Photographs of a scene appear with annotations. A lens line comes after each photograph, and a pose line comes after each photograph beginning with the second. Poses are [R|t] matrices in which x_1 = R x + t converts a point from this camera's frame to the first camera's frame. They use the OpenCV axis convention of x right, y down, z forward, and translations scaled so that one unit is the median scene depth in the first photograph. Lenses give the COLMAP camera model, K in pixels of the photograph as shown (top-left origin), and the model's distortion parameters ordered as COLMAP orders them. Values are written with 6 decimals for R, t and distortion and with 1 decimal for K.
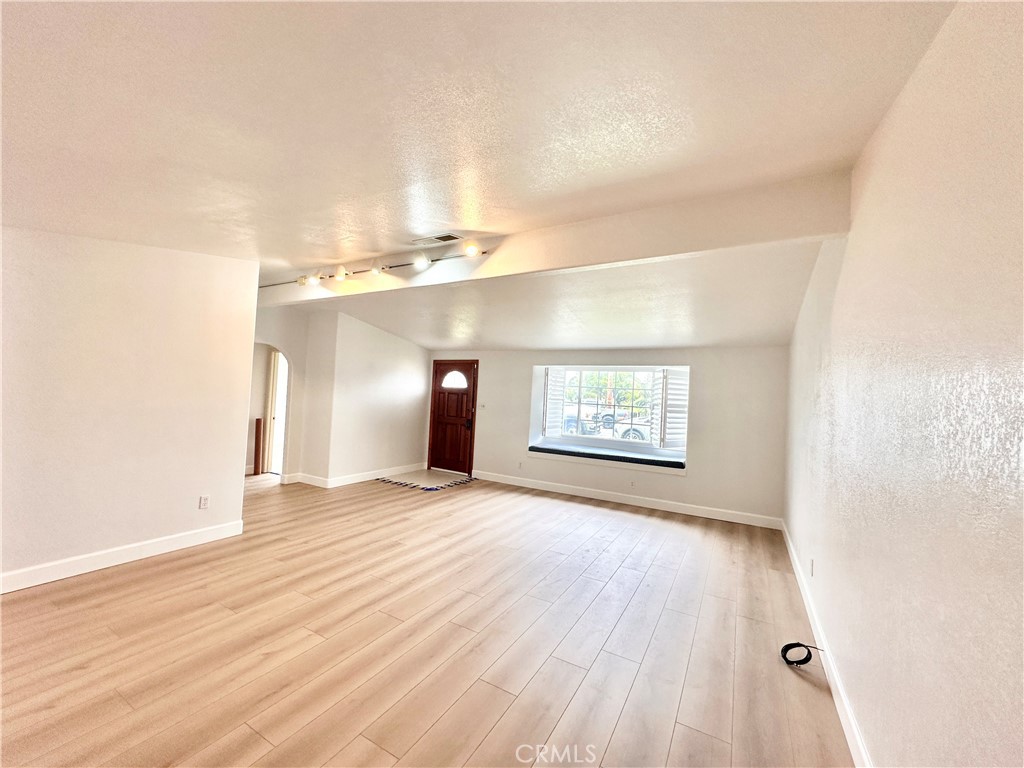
lens RADIAL K [[408.1, 0, 511.4], [0, 408.1, 384.1], [0, 0, 1]] dist [-0.001091, 0.000229]
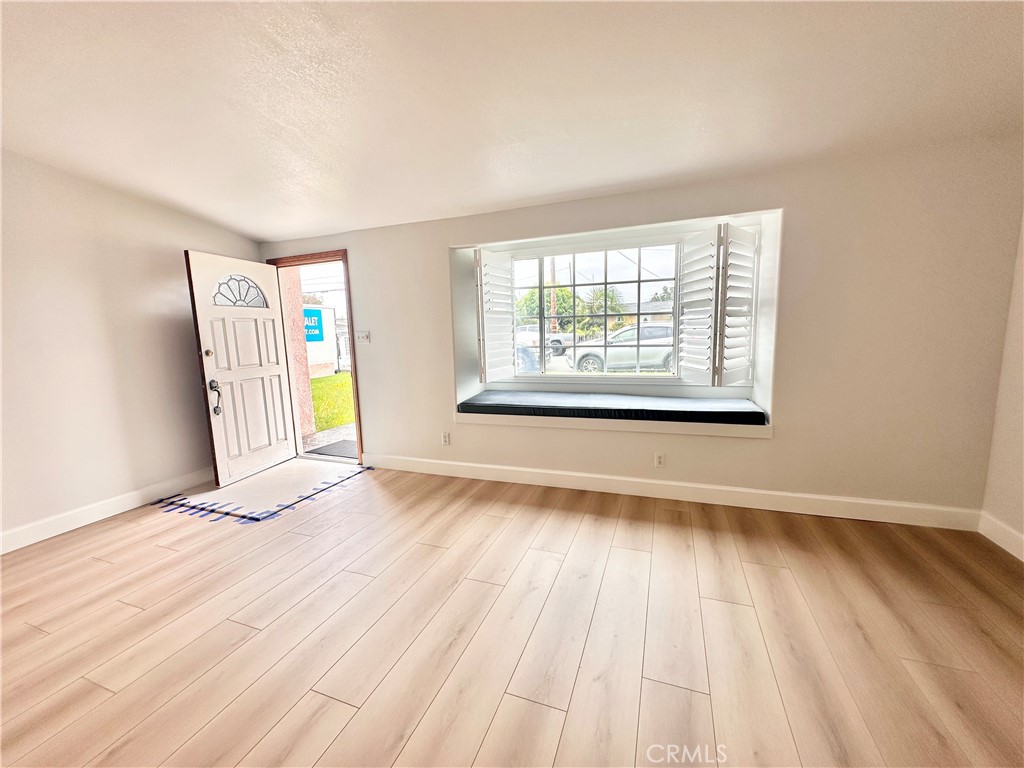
lens RADIAL K [[408.1, 0, 512.2], [0, 408.1, 386.9], [0, 0, 1]] dist [-0.001091, 0.000229]
pose [[0.985045, -0.102232, 0.138692, 0.049589], [0.077081, 0.981380, 0.175933, 0.049059], [-0.154096, -0.162611, 0.974583, 0.562829]]
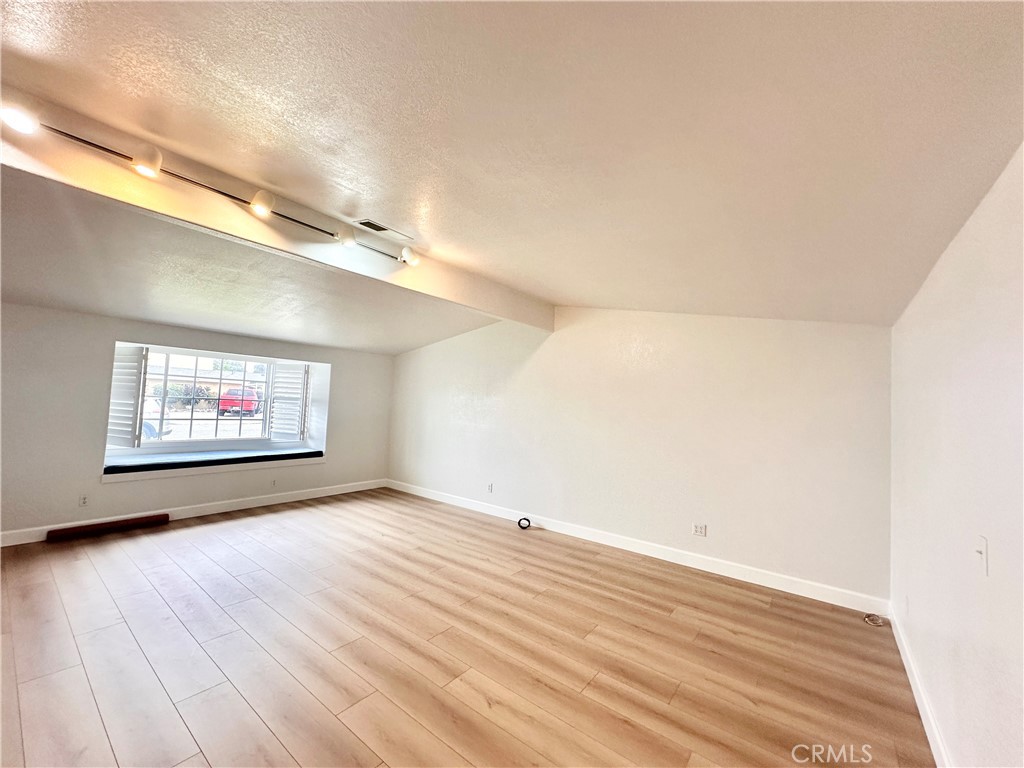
lens RADIAL K [[408.1, 0, 511.8], [0, 408.1, 385.1], [0, 0, 1]] dist [-0.001091, 0.000229]
pose [[0.141348, 0.004101, 0.989951, -0.603505], [-0.066861, 0.997748, 0.005414, -0.027248], [-0.987699, -0.066954, 0.141304, 0.346717]]
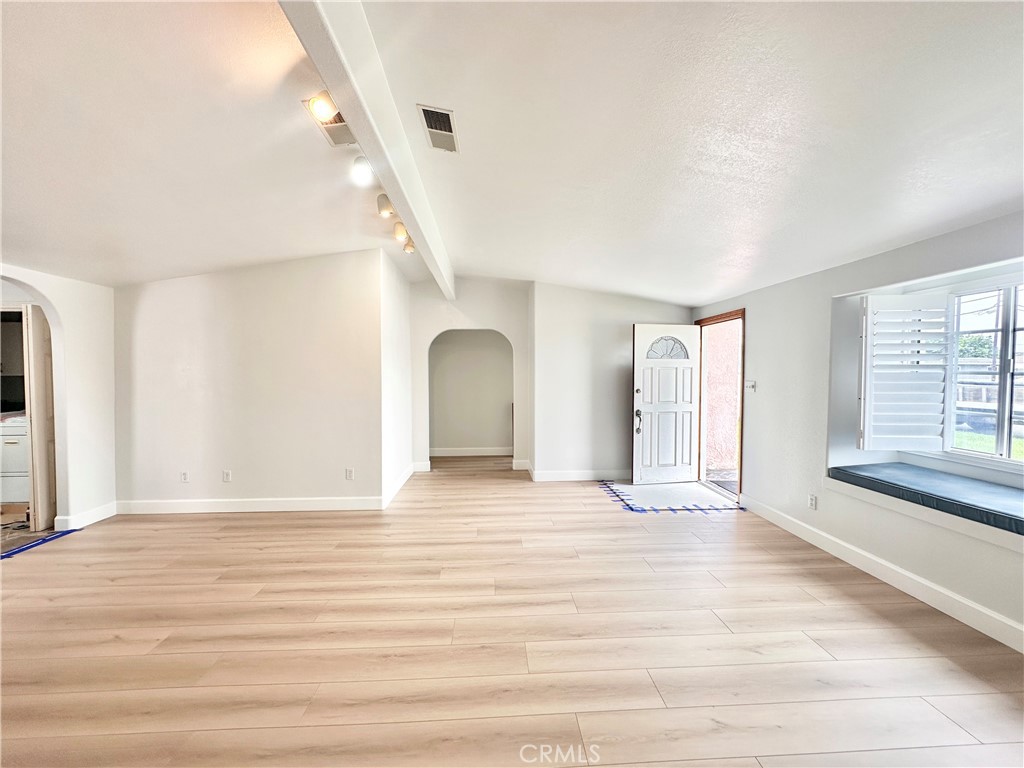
lens RADIAL K [[408.1, 0, 512.4], [0, 408.1, 384.0], [0, 0, 1]] dist [-0.001091, 0.000229]
pose [[0.542144, -0.027583, -0.839832, 0.298763], [0.050947, 0.998701, 0.000088, 0.041751], [0.838739, -0.042835, 0.542846, 0.514939]]
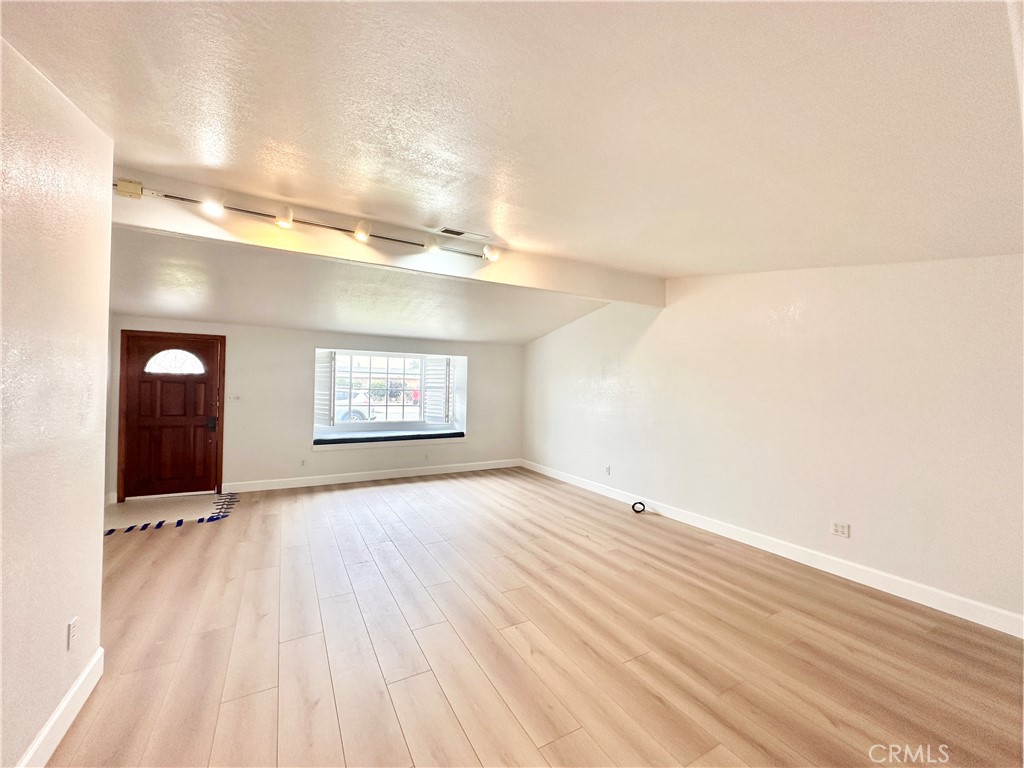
lens RADIAL K [[408.1, 0, 511.8], [0, 408.1, 385.7], [0, 0, 1]] dist [-0.001091, 0.000229]
pose [[0.516064, -0.035594, 0.855810, -0.590151], [-0.017111, 0.998508, 0.051846, -0.022058], [-0.856379, -0.041399, 0.514685, 0.217904]]
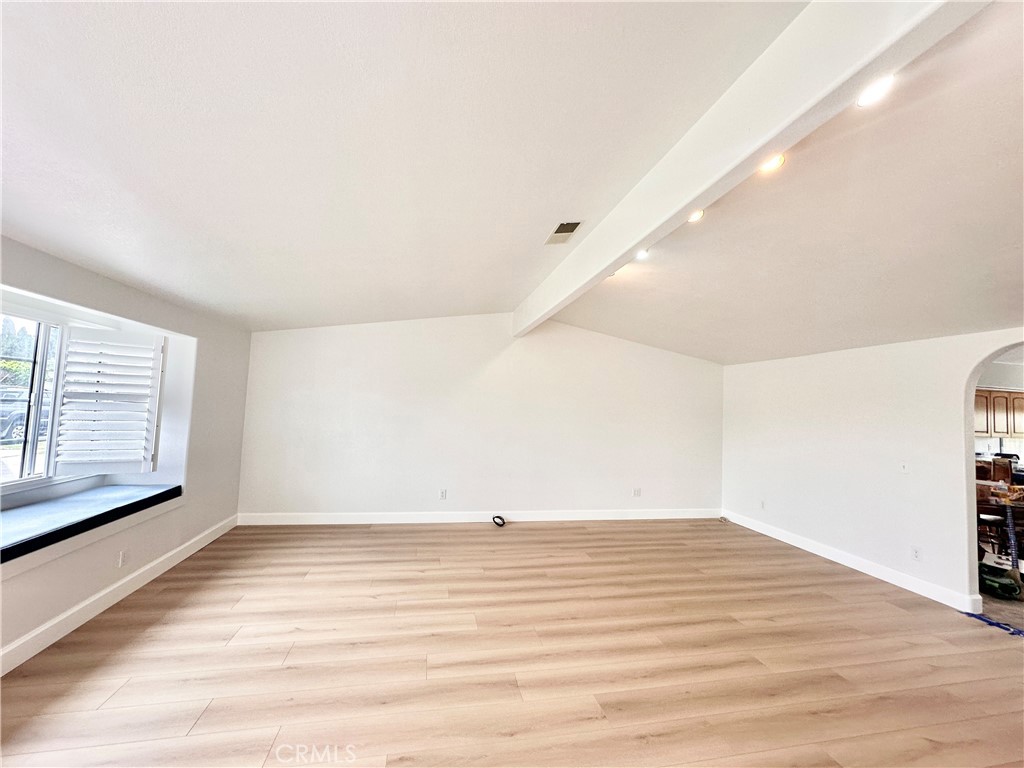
lens RADIAL K [[408.1, 0, 513.6], [0, 408.1, 381.3], [0, 0, 1]] dist [-0.001091, 0.000229]
pose [[-0.656706, -0.027659, 0.753640, -0.413909], [-0.095638, 0.994313, -0.046846, 0.006544], [-0.748058, -0.102841, -0.655616, 1.043857]]
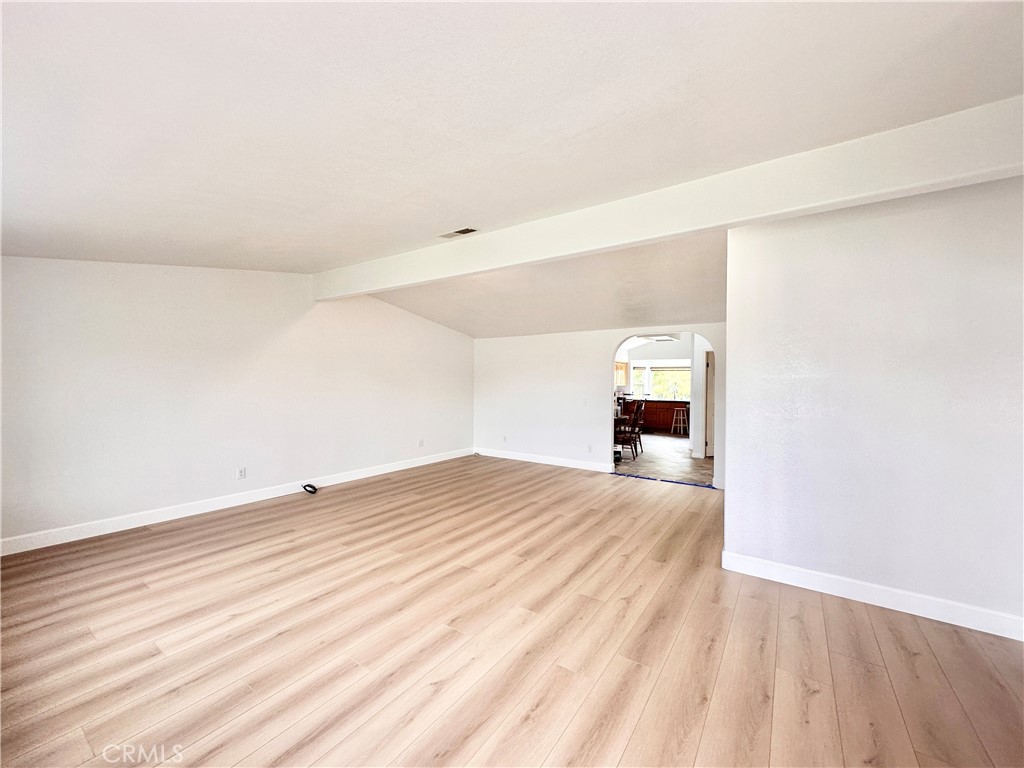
lens RADIAL K [[408.1, 0, 512.9], [0, 408.1, 375.3], [0, 0, 1]] dist [-0.001091, 0.000229]
pose [[-0.994668, -0.057053, 0.085906, -0.220318], [-0.060785, 0.997289, -0.041473, 0.037589], [-0.083307, -0.046473, -0.995440, 1.314904]]
